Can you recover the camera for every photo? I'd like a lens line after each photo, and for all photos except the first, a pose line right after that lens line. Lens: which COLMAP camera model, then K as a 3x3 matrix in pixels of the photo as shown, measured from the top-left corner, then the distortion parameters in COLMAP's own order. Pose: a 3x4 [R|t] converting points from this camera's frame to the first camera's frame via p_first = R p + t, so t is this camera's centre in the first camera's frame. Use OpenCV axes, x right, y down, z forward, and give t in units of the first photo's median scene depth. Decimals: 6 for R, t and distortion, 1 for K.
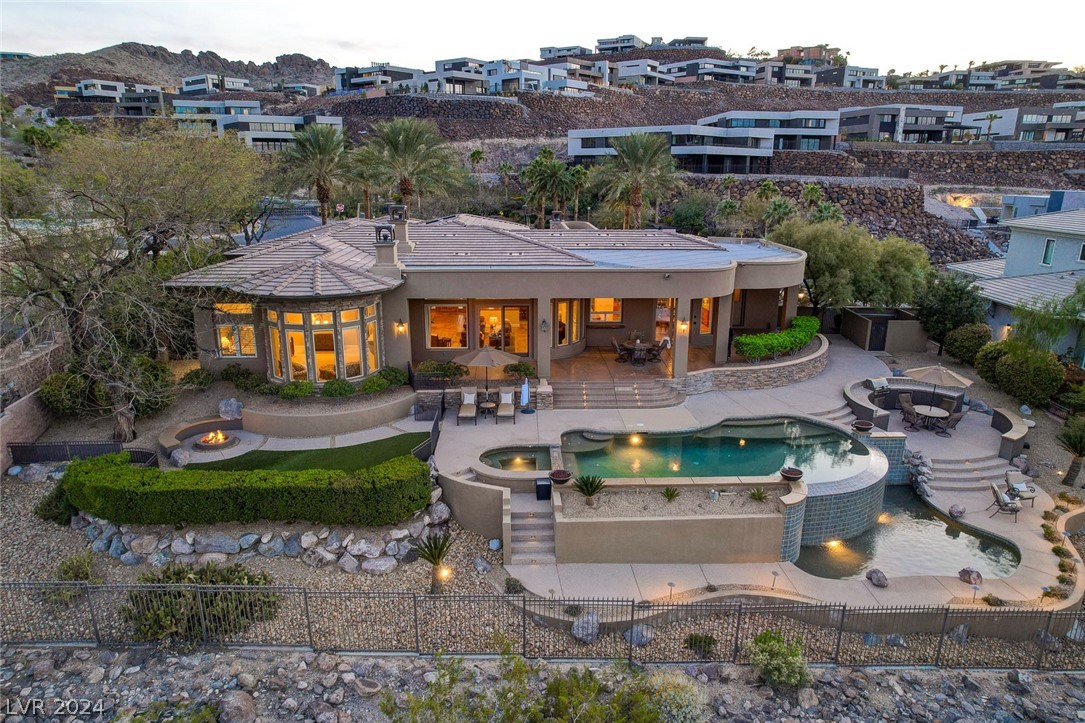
lens RADIAL K [[705.5, 0, 542.5], [0, 705.5, 361.5], [0, 0, 1]] dist [-0.082136, 0.079296]
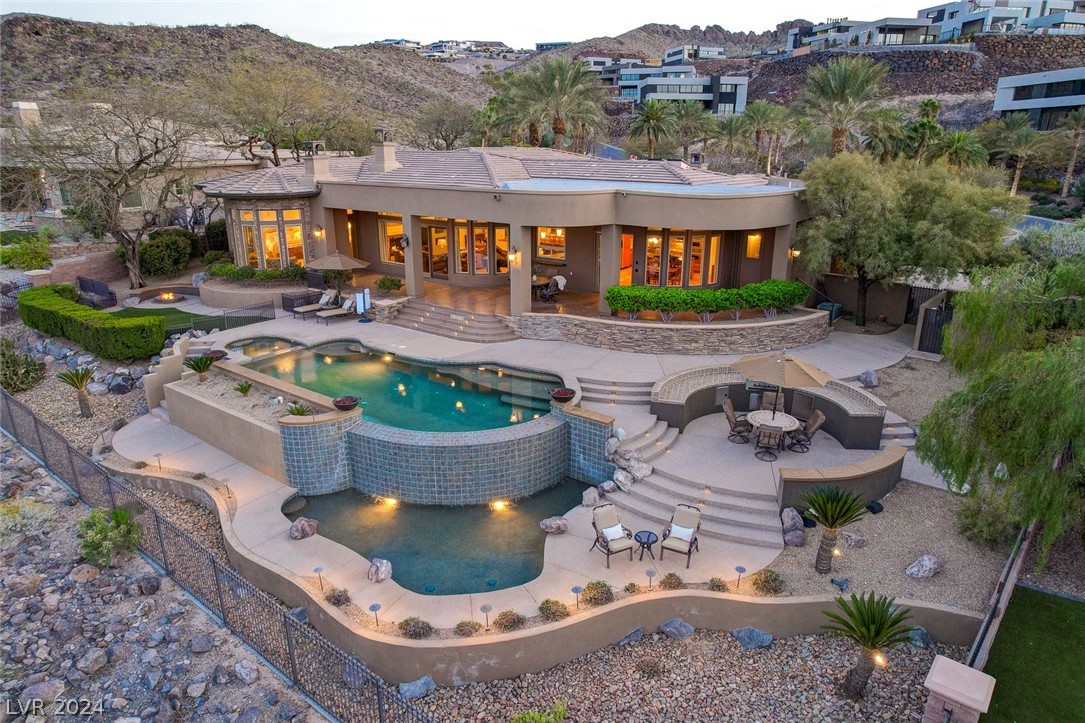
lens RADIAL K [[705.5, 0, 542.5], [0, 705.5, 361.5], [0, 0, 1]] dist [-0.082136, 0.079296]
pose [[0.769060, 0.189305, -0.610500, 0.149950], [-0.167522, 0.981444, 0.093296, -0.001790], [0.616833, 0.030522, 0.786502, 0.064246]]
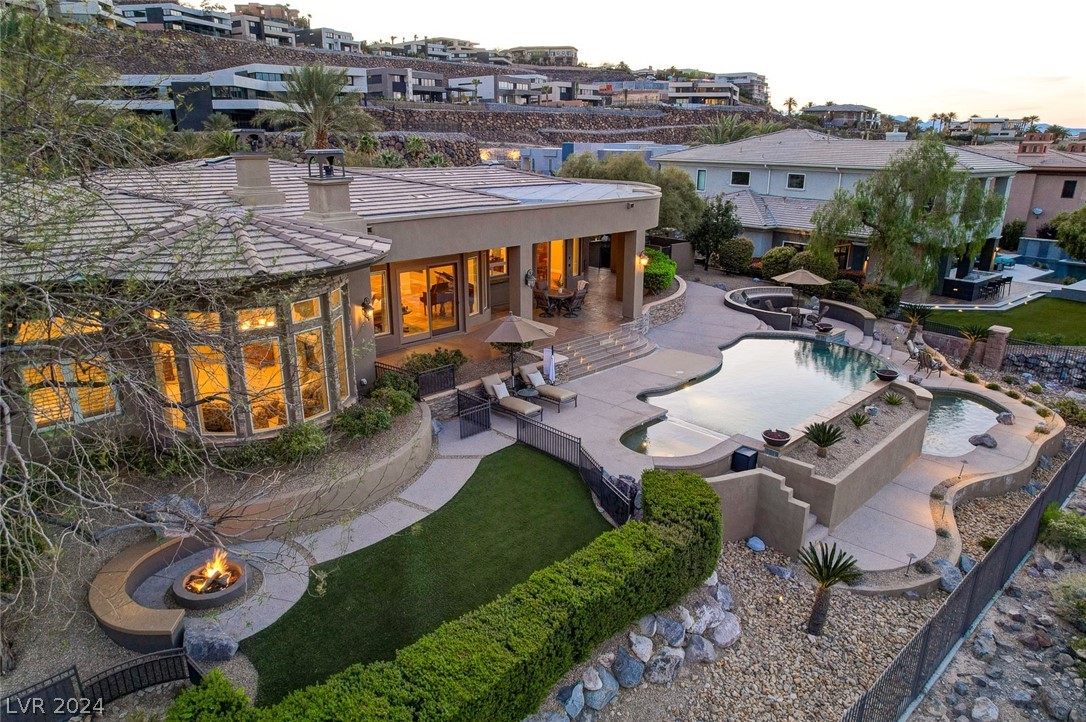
lens RADIAL K [[706.2, 0, 543.0], [0, 706.2, 361.0], [0, 0, 1]] dist [-0.082136, 0.079296]
pose [[0.740164, -0.204125, 0.640695, -0.094604], [0.178406, 0.978277, 0.105574, -0.008075], [-0.648327, 0.036162, 0.760503, 0.076435]]
